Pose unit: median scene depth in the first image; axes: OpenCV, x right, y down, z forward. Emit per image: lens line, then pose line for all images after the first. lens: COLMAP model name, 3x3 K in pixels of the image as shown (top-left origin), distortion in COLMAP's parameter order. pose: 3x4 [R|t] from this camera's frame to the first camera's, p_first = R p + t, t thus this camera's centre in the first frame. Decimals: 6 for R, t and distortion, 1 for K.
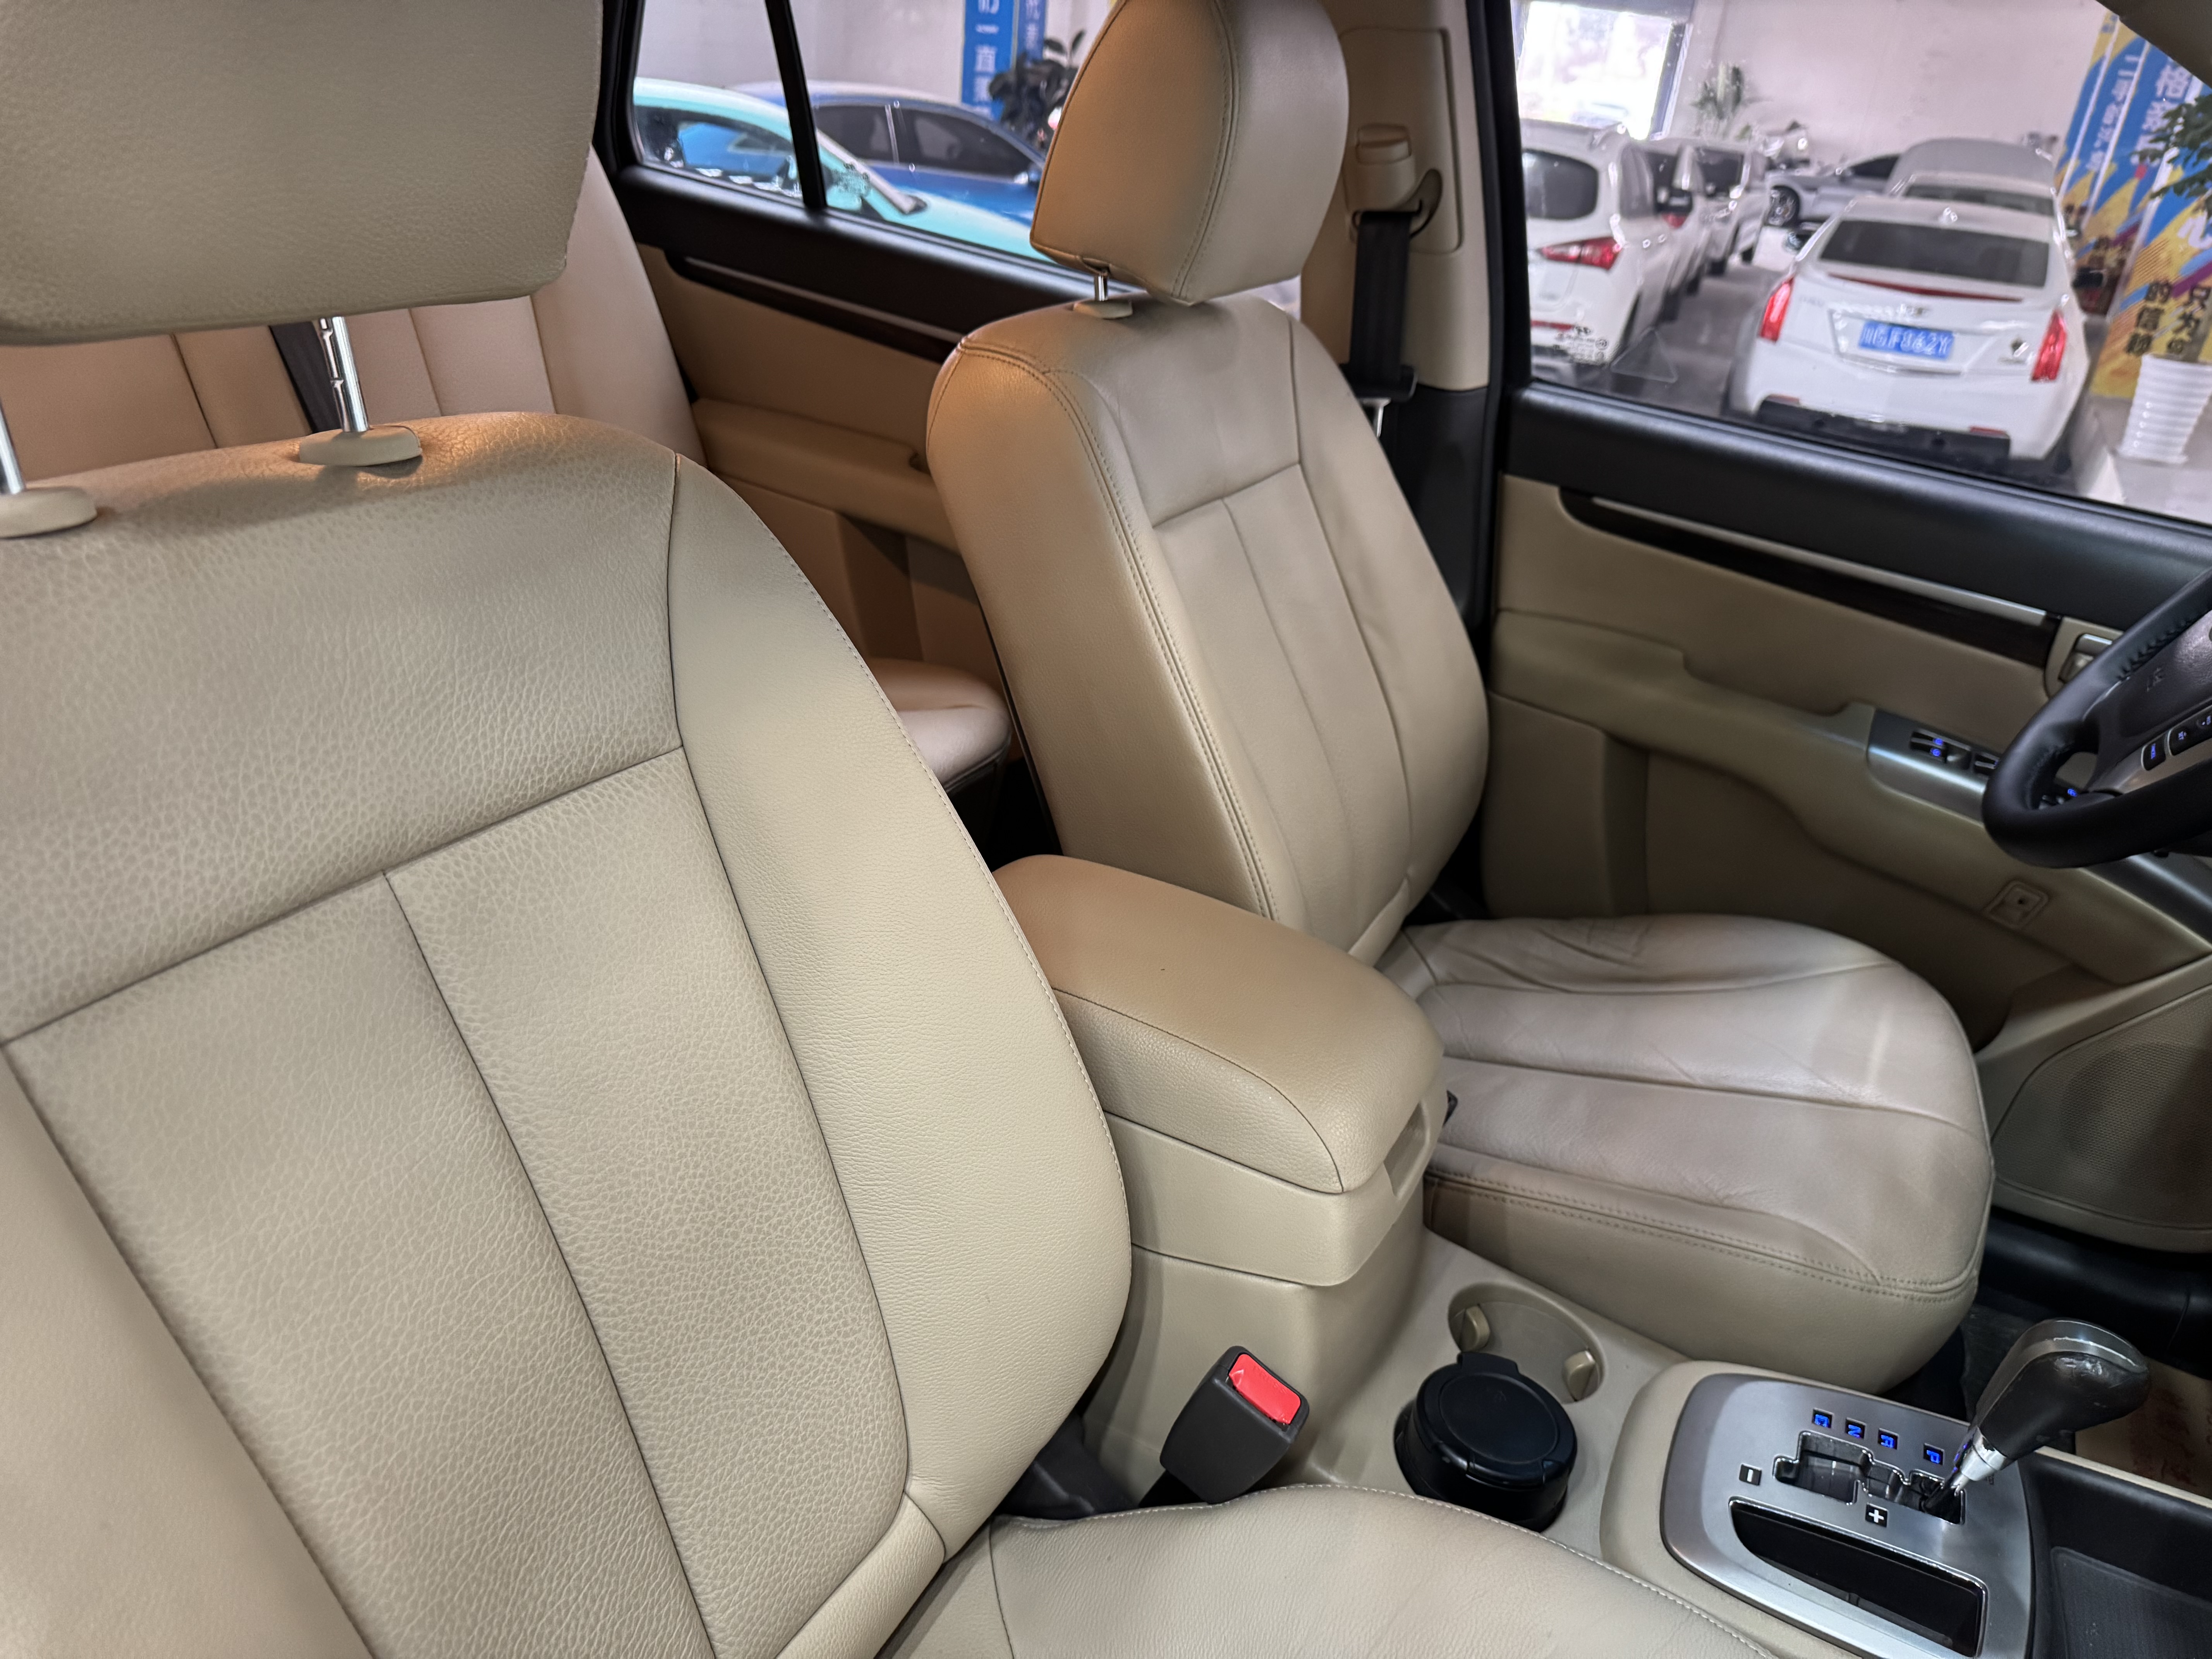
lens RADIAL K [[1555.6, 0, 1098.5], [0, 1555.6, 840.6], [0, 0, 1]] dist [0.019008, -0.029691]
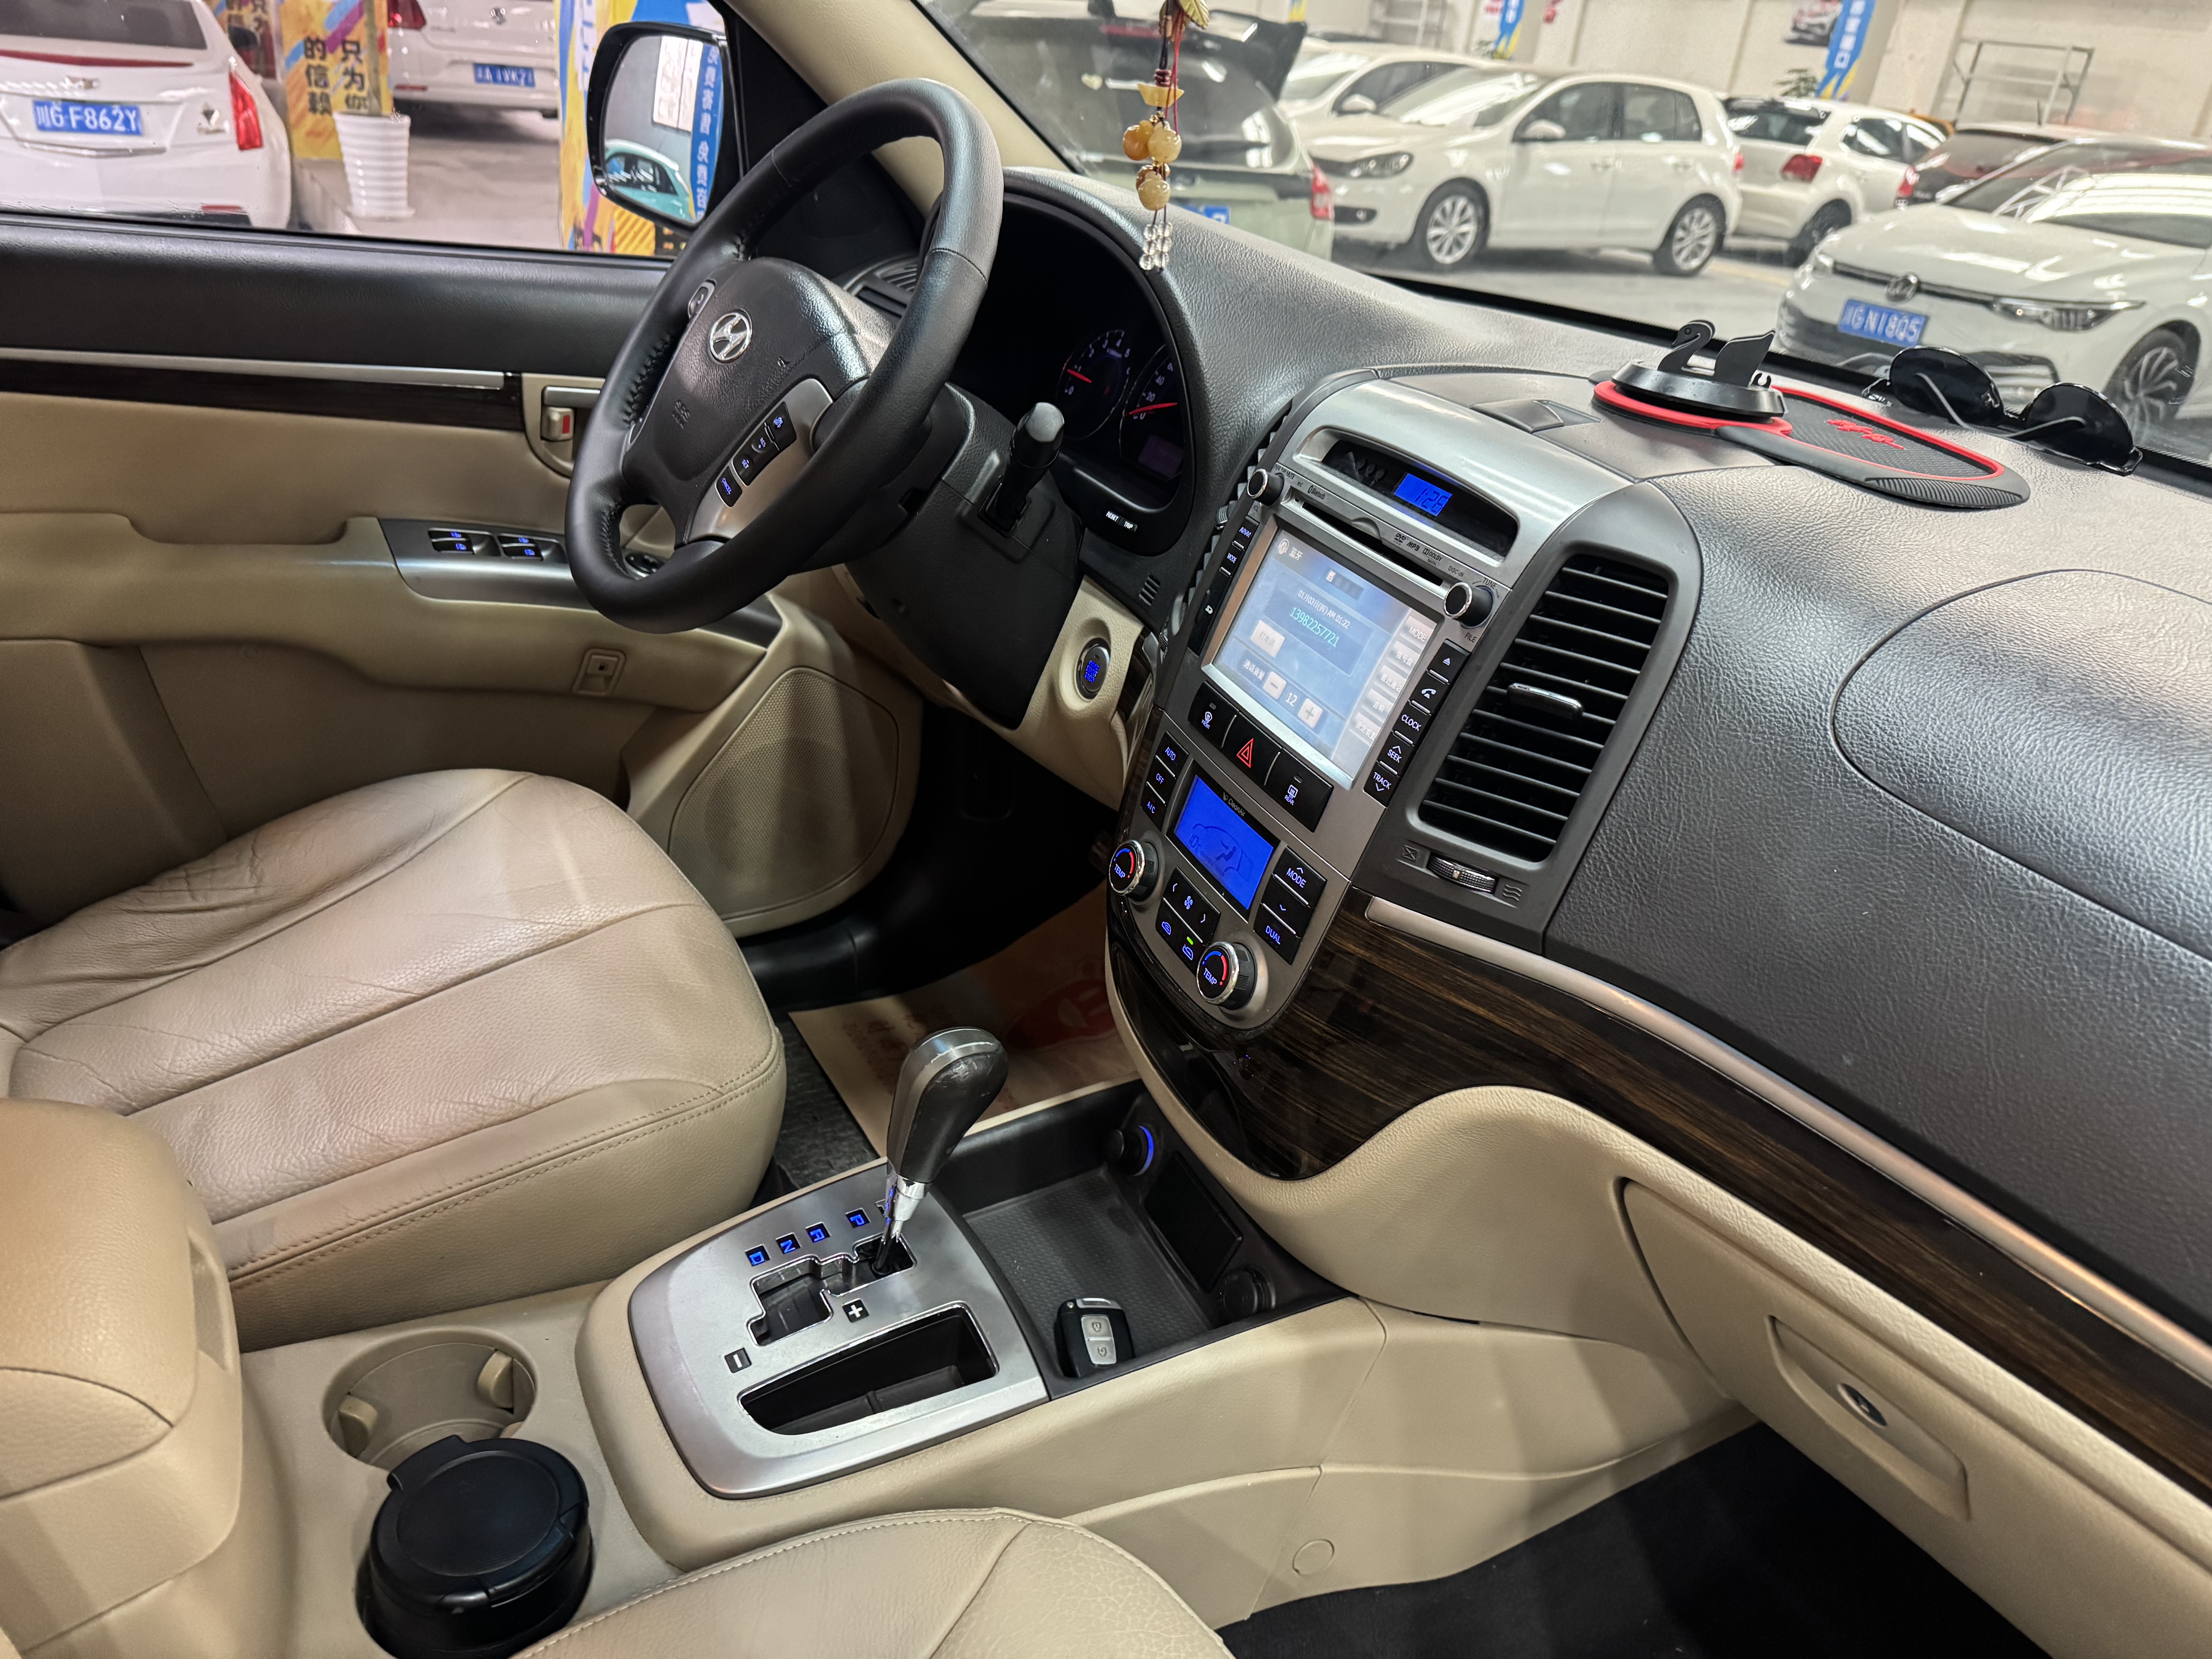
lens RADIAL K [[1555.6, 0, 1112.9], [0, 1555.6, 825.9], [0, 0, 1]] dist [0.019008, -0.029691]
pose [[0.531521, -0.411425, 0.740416, -0.008769], [0.321241, 0.906725, 0.273228, -0.034819], [-0.783766, 0.092626, 0.614110, 0.146631]]
